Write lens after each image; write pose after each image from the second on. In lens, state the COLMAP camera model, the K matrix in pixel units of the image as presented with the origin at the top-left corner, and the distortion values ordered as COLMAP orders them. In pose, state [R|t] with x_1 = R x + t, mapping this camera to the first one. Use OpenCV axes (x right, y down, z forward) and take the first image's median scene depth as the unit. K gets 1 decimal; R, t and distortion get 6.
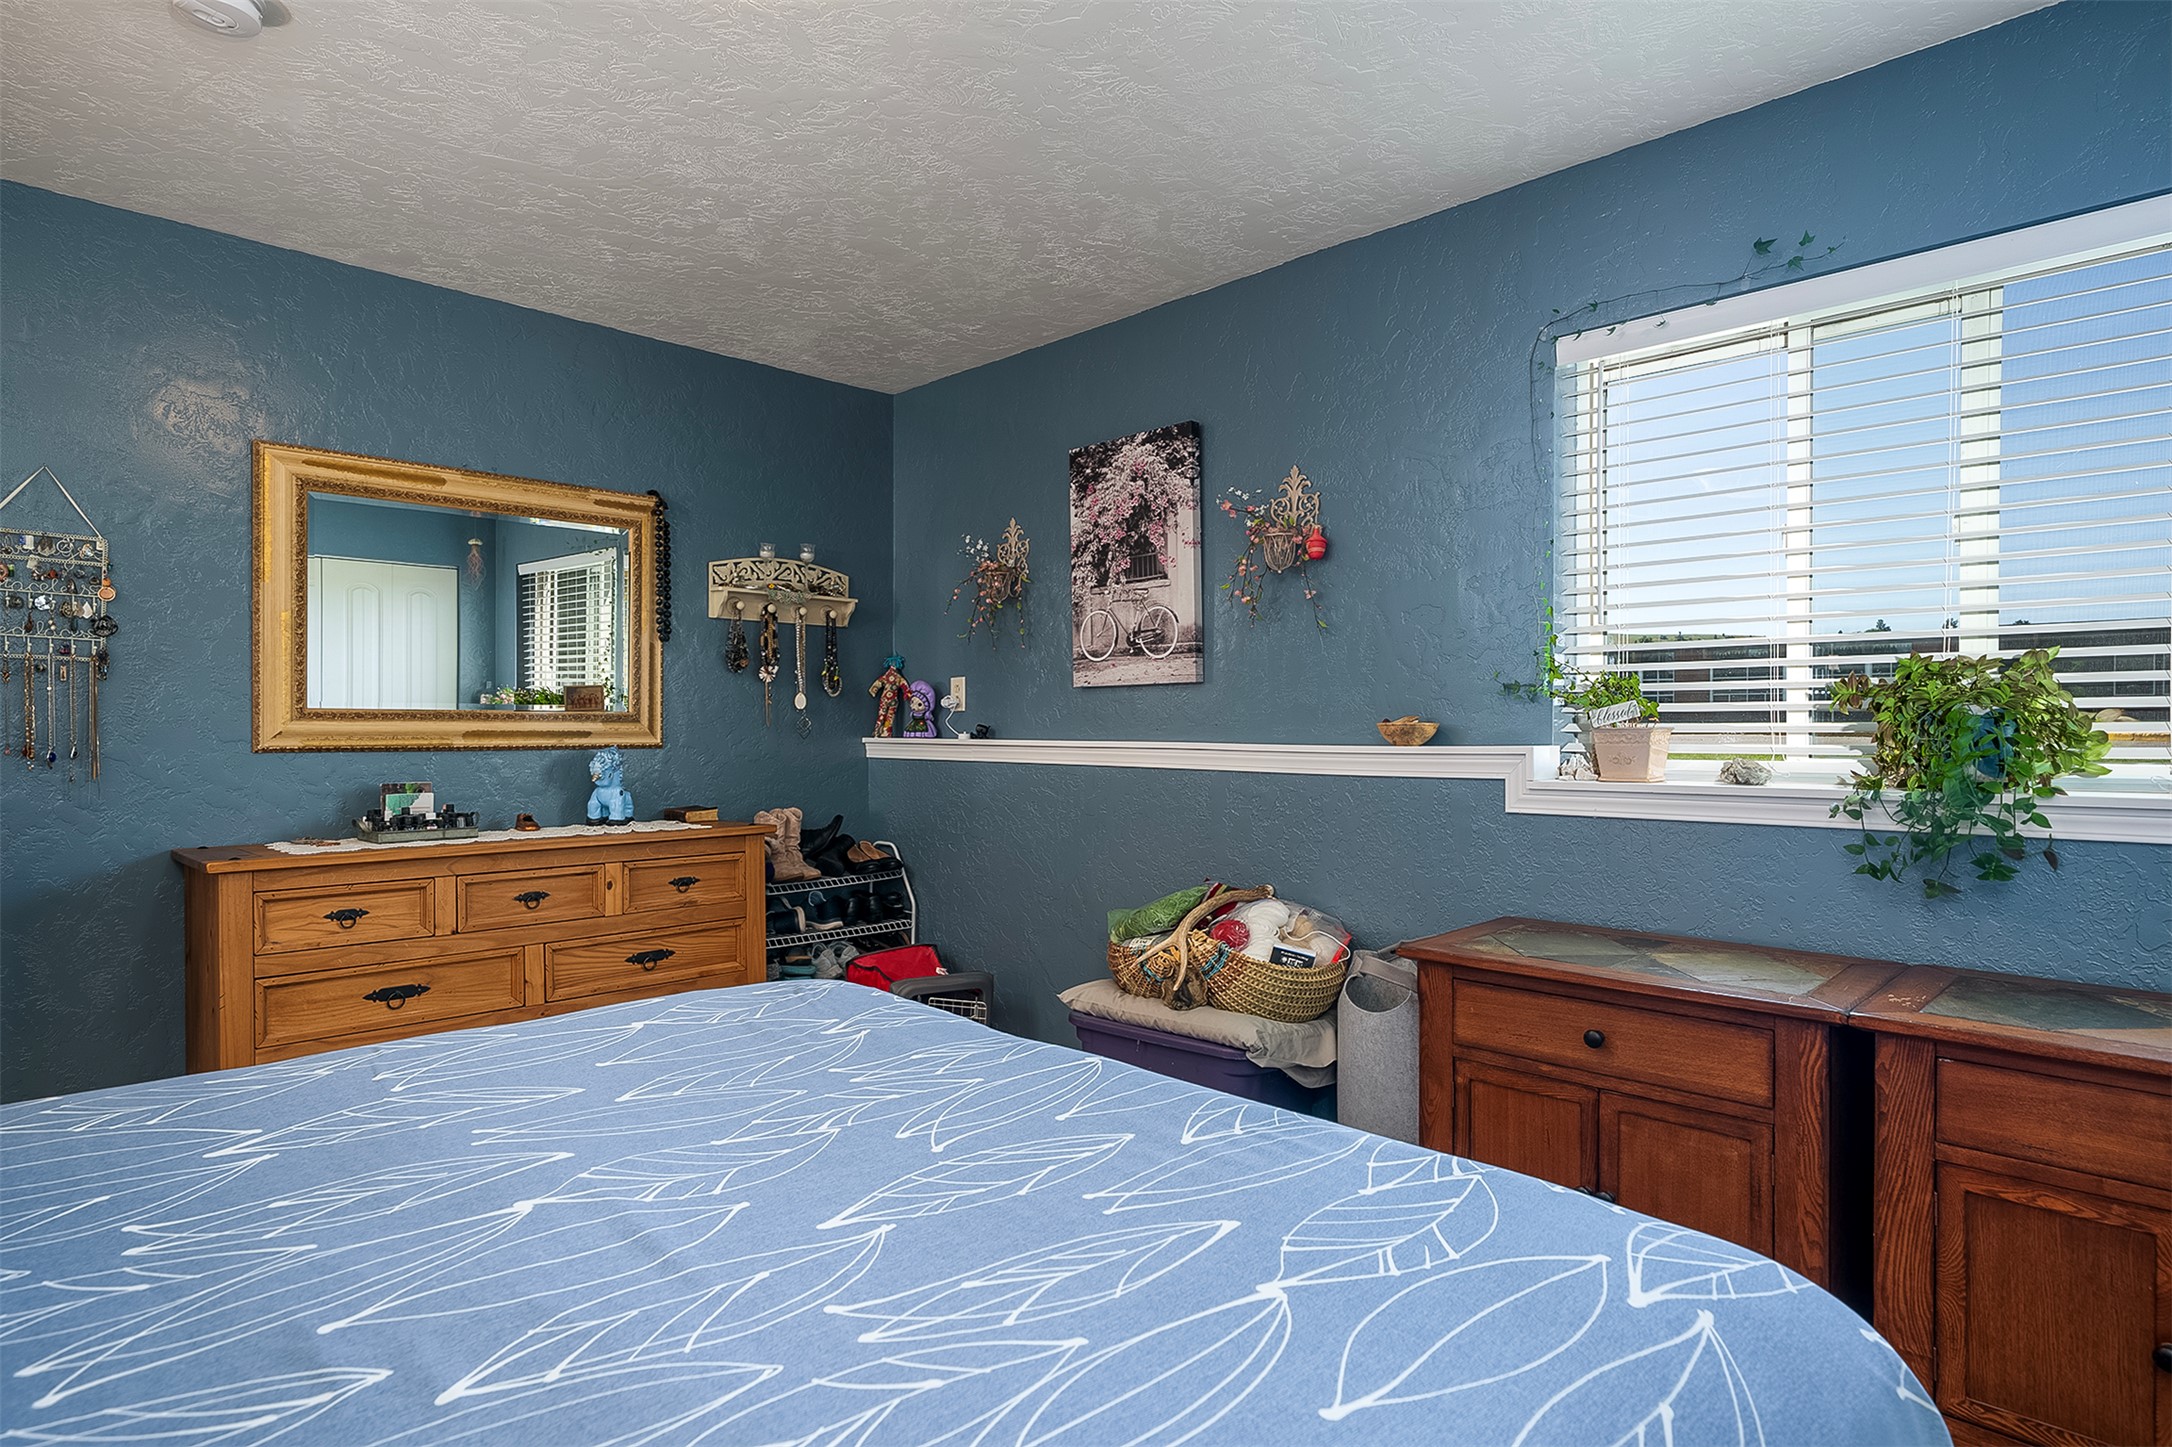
lens RADIAL K [[1217.9, 0, 1097.9], [0, 1217.9, 723.9], [0, 0, 1]] dist [0.011088, -0.001067]
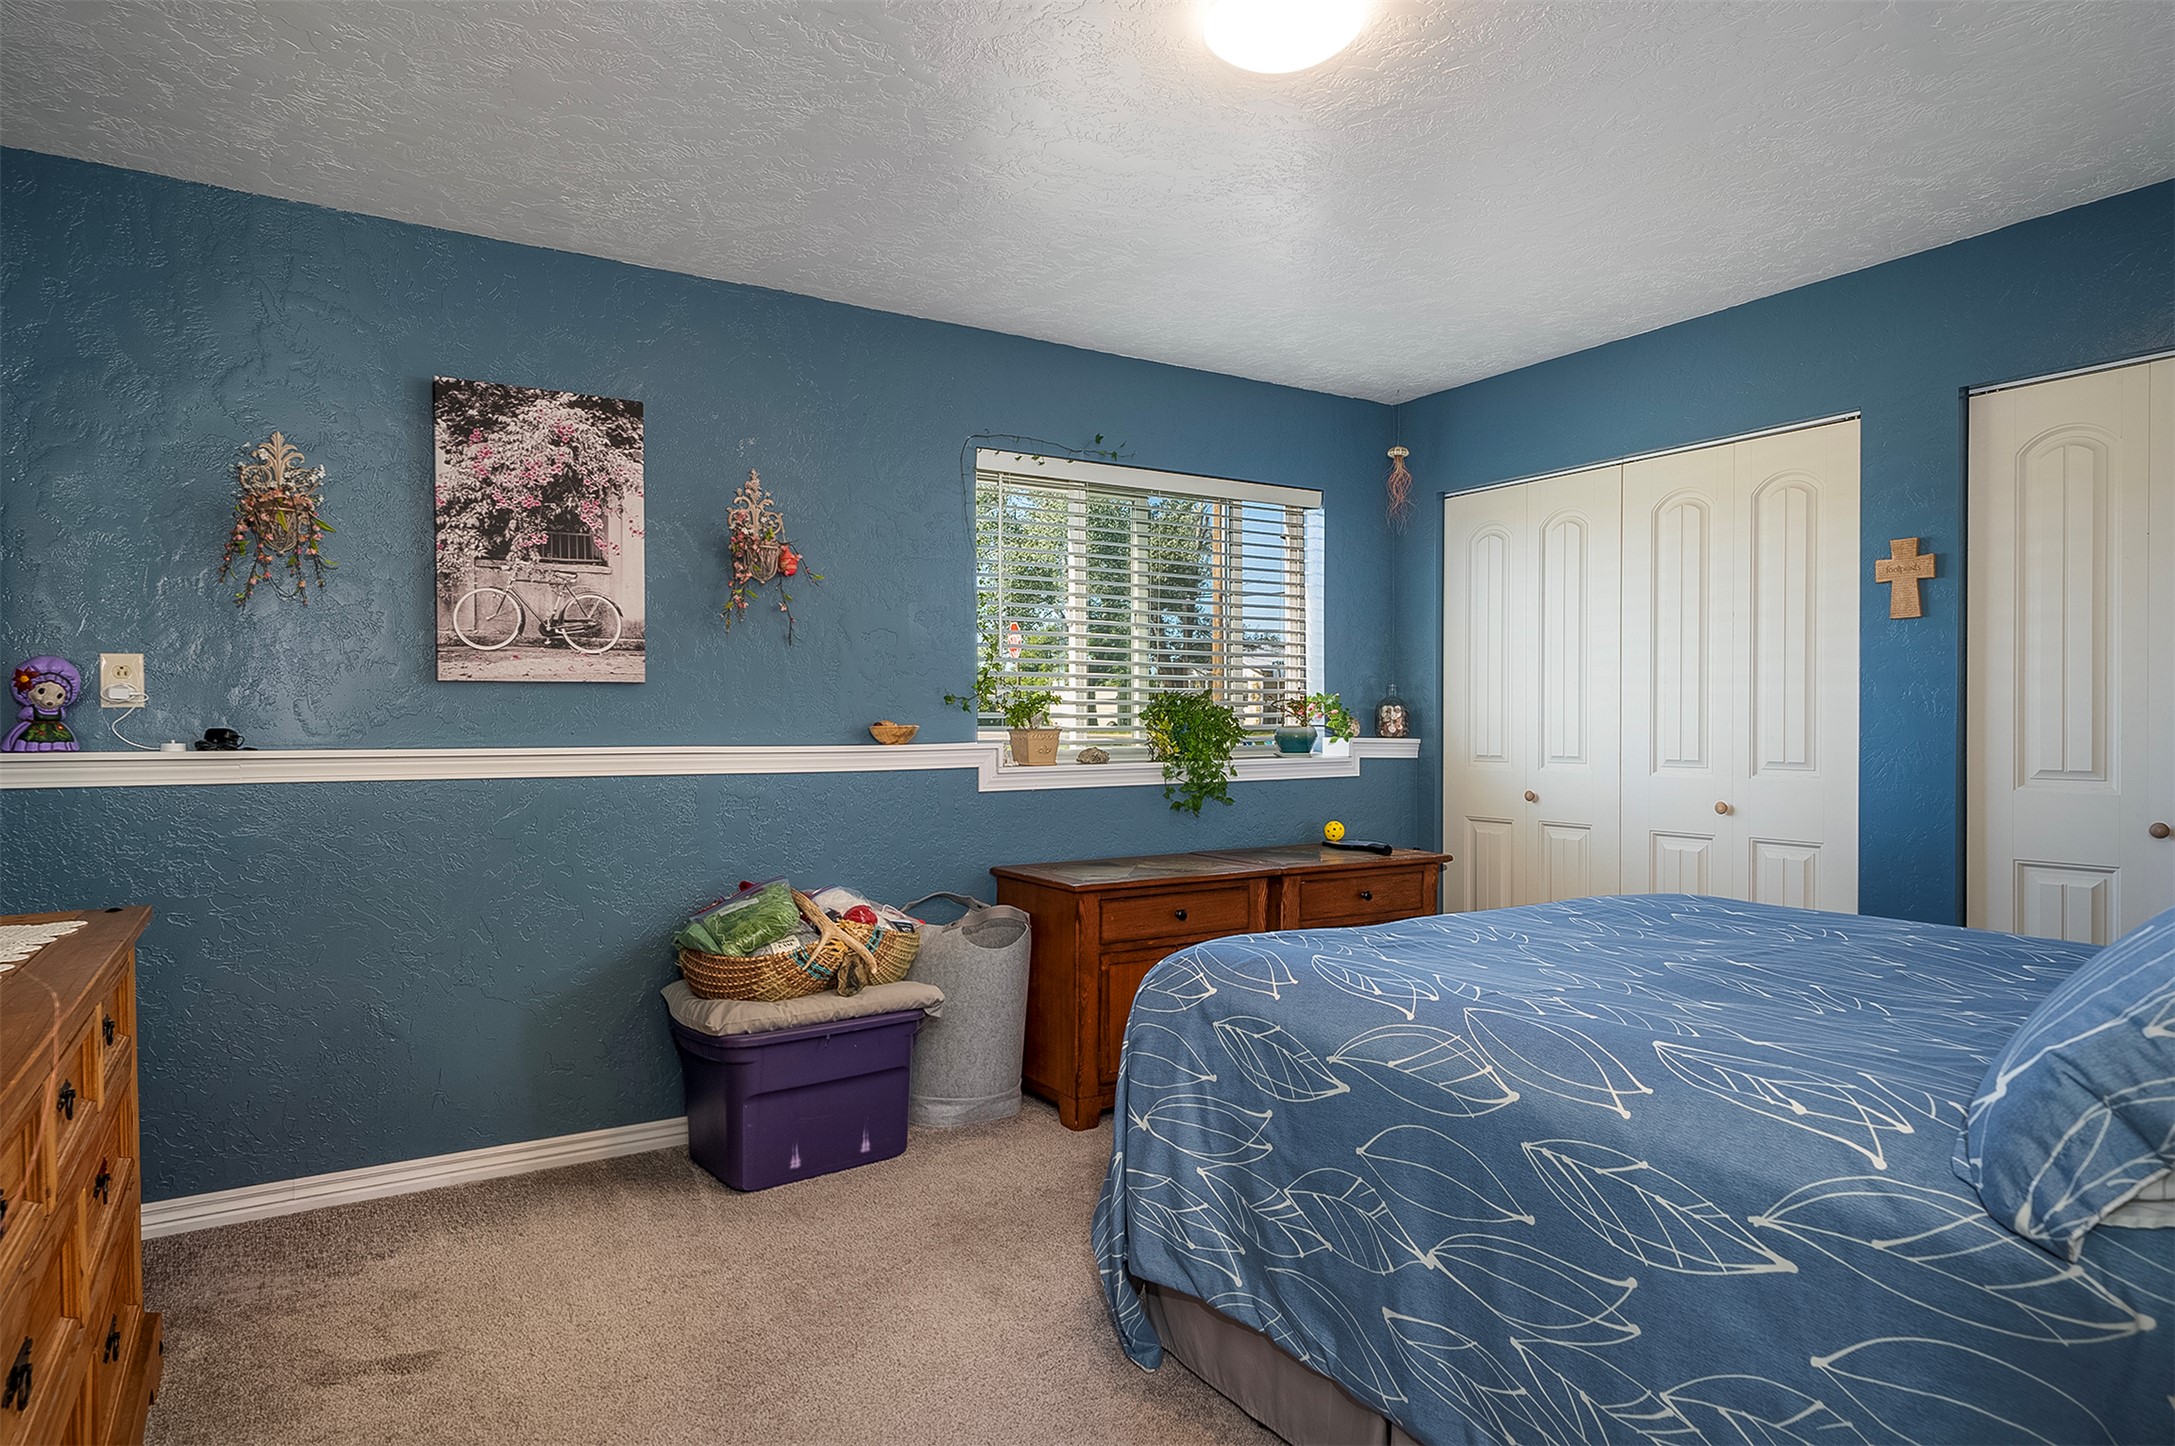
lens RADIAL K [[1219.6, 0, 1099.4], [0, 1219.6, 724.8], [0, 0, 1]] dist [0.011088, -0.001067]
pose [[0.214245, -0.002597, 0.976777, -0.734935], [-0.001348, 0.999995, 0.002955, -0.004784], [-0.976779, -0.001949, 0.214240, 0.440283]]
